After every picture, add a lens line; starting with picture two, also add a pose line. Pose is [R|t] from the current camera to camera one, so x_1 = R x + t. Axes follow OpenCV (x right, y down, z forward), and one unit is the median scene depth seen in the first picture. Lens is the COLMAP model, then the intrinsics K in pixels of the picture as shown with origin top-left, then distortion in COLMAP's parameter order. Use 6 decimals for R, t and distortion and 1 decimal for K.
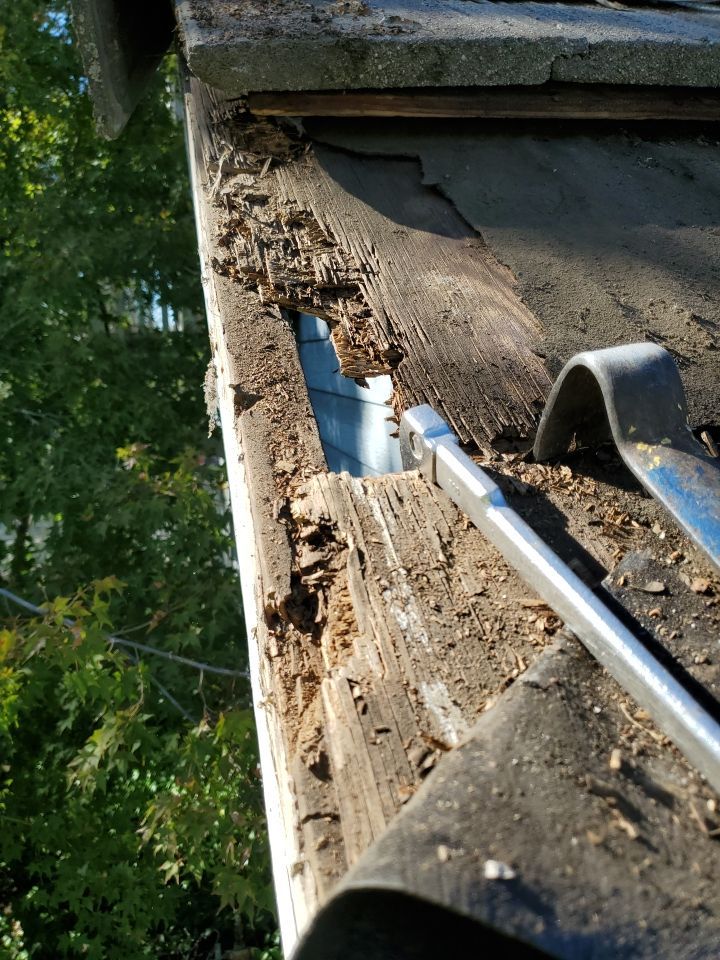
lens RADIAL K [[810.5, 0, 360.0], [0, 810.5, 480.0], [0, 0, 1]] dist [0.034131, -0.001646]
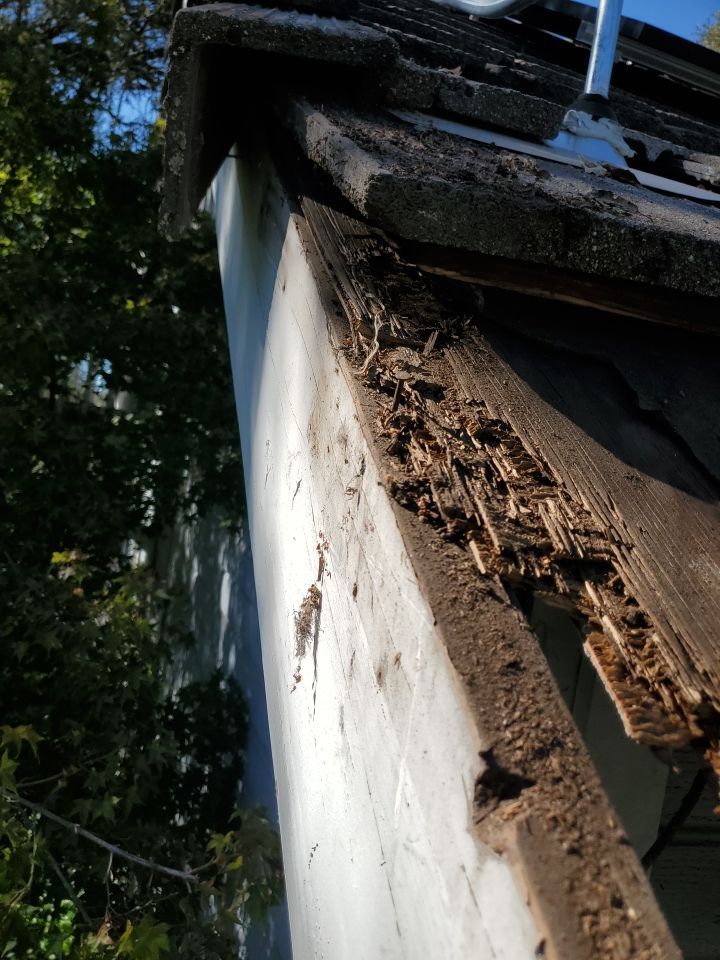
lens RADIAL K [[810.5, 0, 360.0], [0, 810.5, 480.0], [0, 0, 1]] dist [0.034131, -0.001646]
pose [[0.980138, 0.172638, 0.097598, -0.247350], [-0.158774, 0.977983, -0.135424, -0.158361], [-0.118829, 0.117238, 0.985969, 0.302423]]
